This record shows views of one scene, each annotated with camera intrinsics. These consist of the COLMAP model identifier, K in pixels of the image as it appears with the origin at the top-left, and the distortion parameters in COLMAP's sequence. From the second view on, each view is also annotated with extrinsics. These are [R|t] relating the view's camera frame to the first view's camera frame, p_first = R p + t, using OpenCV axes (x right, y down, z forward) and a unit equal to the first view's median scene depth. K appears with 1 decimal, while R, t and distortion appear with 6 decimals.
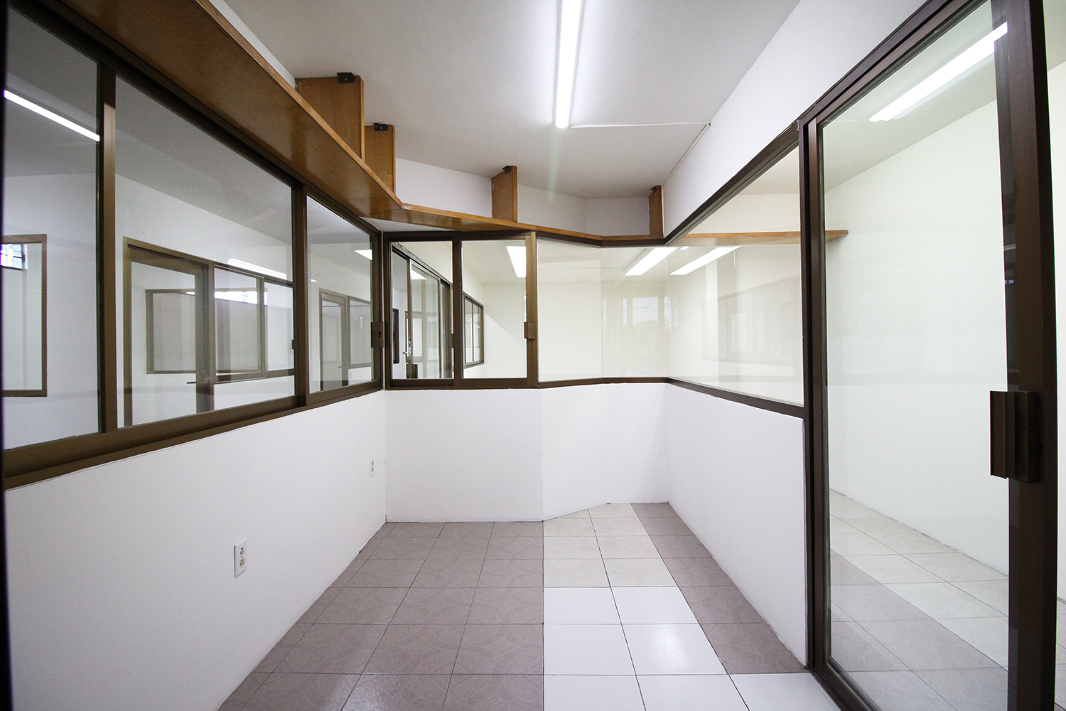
lens RADIAL K [[491.5, 0, 531.9], [0, 491.5, 354.9], [0, 0, 1]] dist [0.001292, -0.000278]
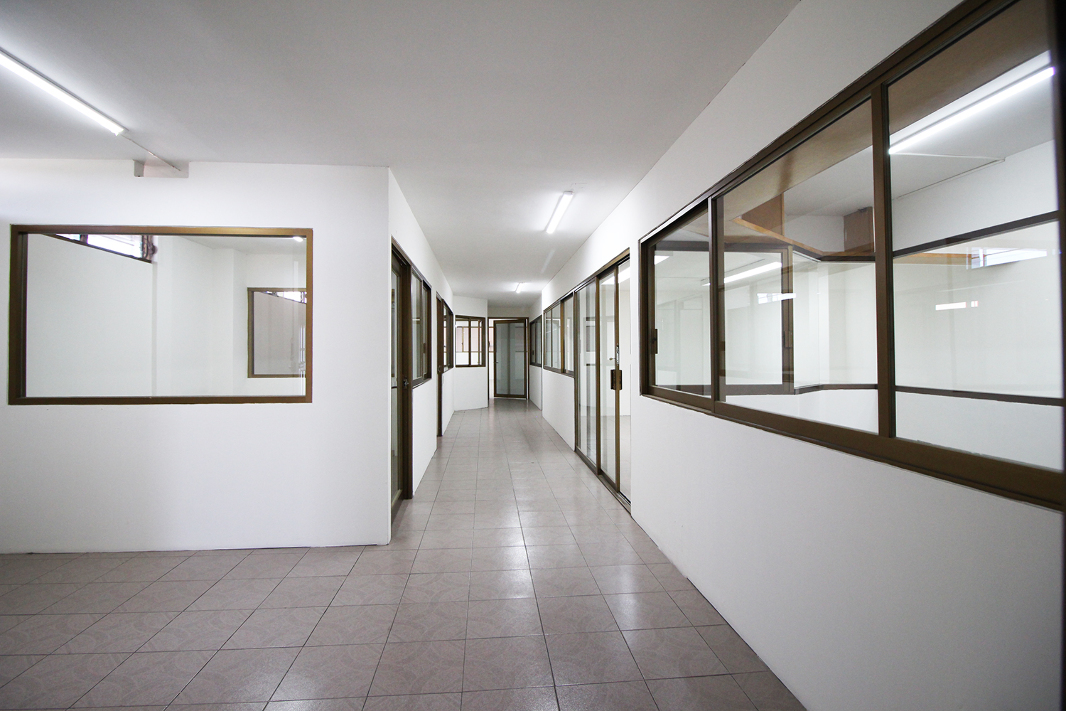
lens RADIAL K [[491.5, 0, 534.2], [0, 491.5, 348.9], [0, 0, 1]] dist [0.001292, -0.000278]
pose [[0.991937, 0.011749, 0.126187, -0.669288], [-0.008582, 0.999635, -0.025616, 0.003746], [-0.126442, 0.024327, 0.991676, 0.024139]]
